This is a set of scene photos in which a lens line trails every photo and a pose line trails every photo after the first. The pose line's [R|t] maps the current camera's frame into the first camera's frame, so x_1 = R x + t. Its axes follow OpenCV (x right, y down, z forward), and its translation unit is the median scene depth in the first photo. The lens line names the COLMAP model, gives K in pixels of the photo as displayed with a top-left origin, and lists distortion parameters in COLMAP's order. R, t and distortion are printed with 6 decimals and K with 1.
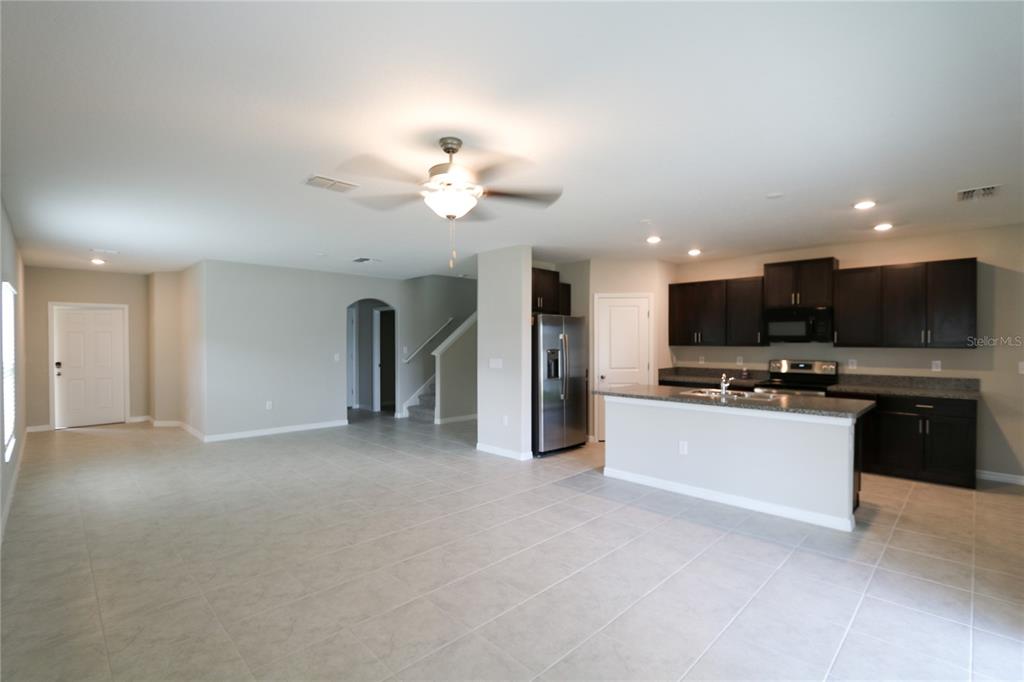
lens RADIAL K [[469.0, 0, 515.9], [0, 469.0, 342.0], [0, 0, 1]] dist [-0.011192, 0.000762]
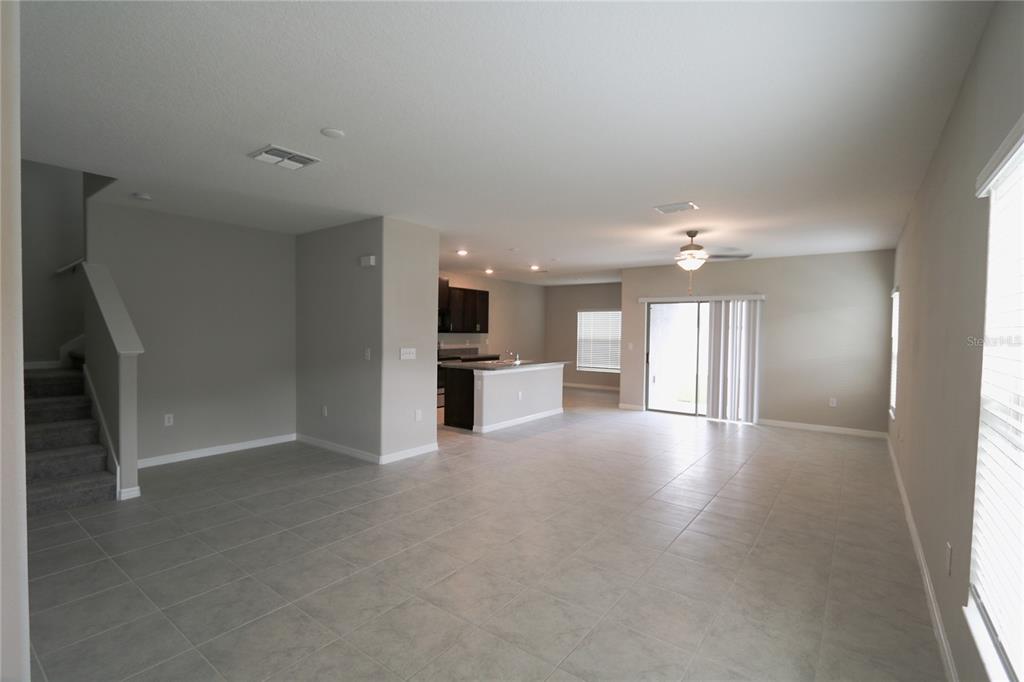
lens RADIAL K [[469.0, 0, 509.5], [0, 469.0, 342.3], [0, 0, 1]] dist [-0.011192, 0.000762]
pose [[-0.145371, -0.023367, 0.989101, -1.145567], [-0.007652, 0.999718, 0.022494, 0.004323], [-0.989348, -0.004298, -0.145509, 1.168324]]
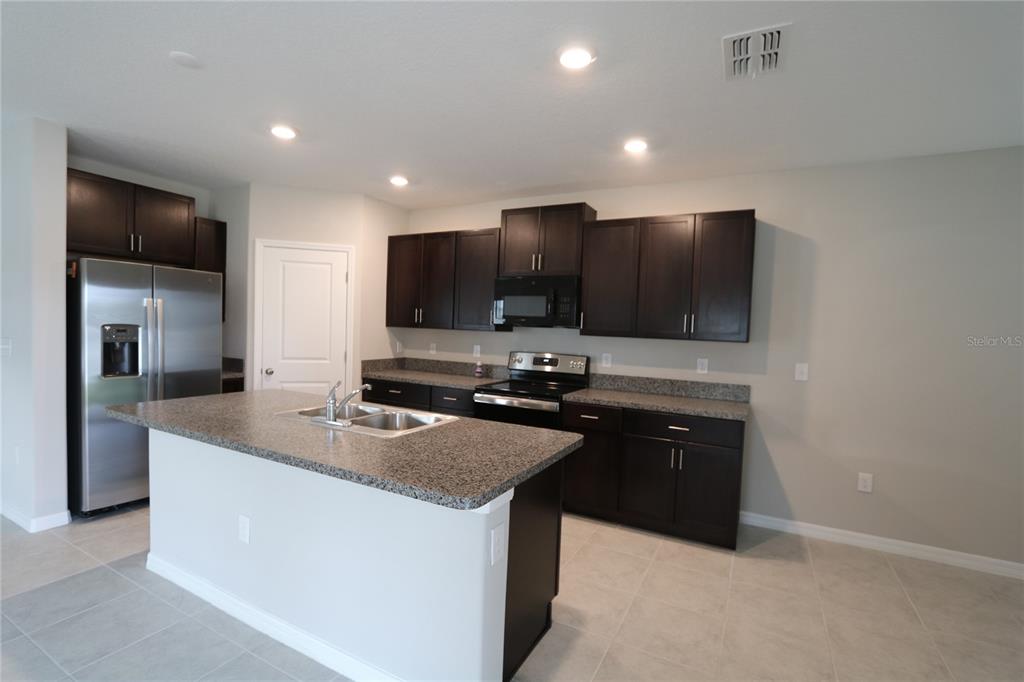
lens RADIAL K [[469.0, 0, 512.2], [0, 469.0, 341.9], [0, 0, 1]] dist [-0.011192, 0.000762]
pose [[0.958208, 0.026508, 0.284841, 0.373260], [-0.036627, 0.998871, 0.030255, 0.003472], [-0.283717, -0.039424, 0.958097, 0.352994]]
